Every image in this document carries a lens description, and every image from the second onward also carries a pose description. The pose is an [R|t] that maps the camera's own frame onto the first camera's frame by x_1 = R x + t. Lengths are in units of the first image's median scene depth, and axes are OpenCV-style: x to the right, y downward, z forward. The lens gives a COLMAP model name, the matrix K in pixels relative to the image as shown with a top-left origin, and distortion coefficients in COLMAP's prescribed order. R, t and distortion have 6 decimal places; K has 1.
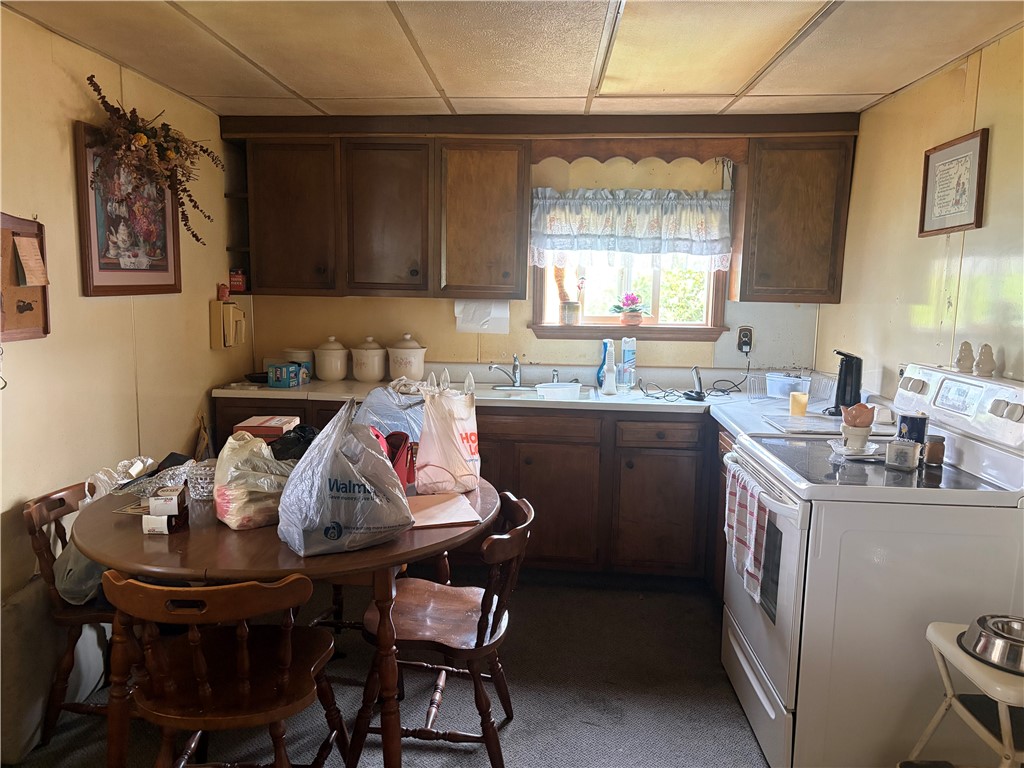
lens RADIAL K [[785.4, 0, 510.3], [0, 785.4, 390.2], [0, 0, 1]] dist [0.008784, -0.007126]
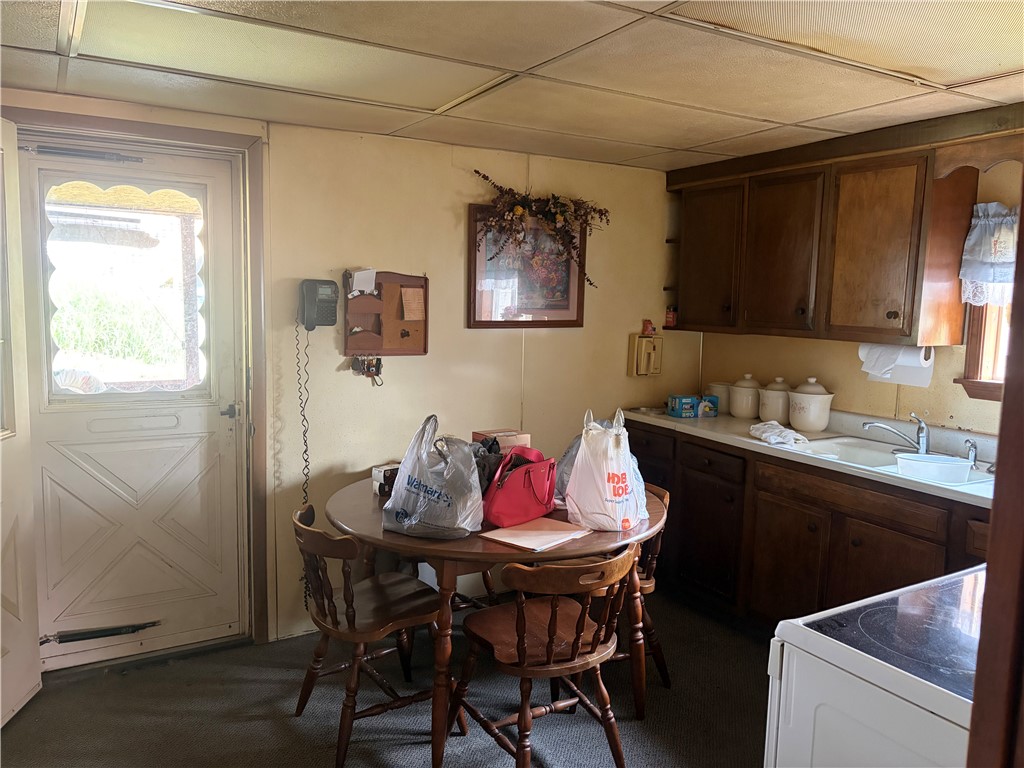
lens RADIAL K [[785.4, 0, 511.8], [0, 785.4, 380.7], [0, 0, 1]] dist [0.008784, -0.007126]
pose [[0.546457, 0.082724, -0.833391, 0.497355], [-0.124305, 0.992099, 0.016971, -0.045152], [0.828210, 0.094321, 0.552423, 0.230147]]
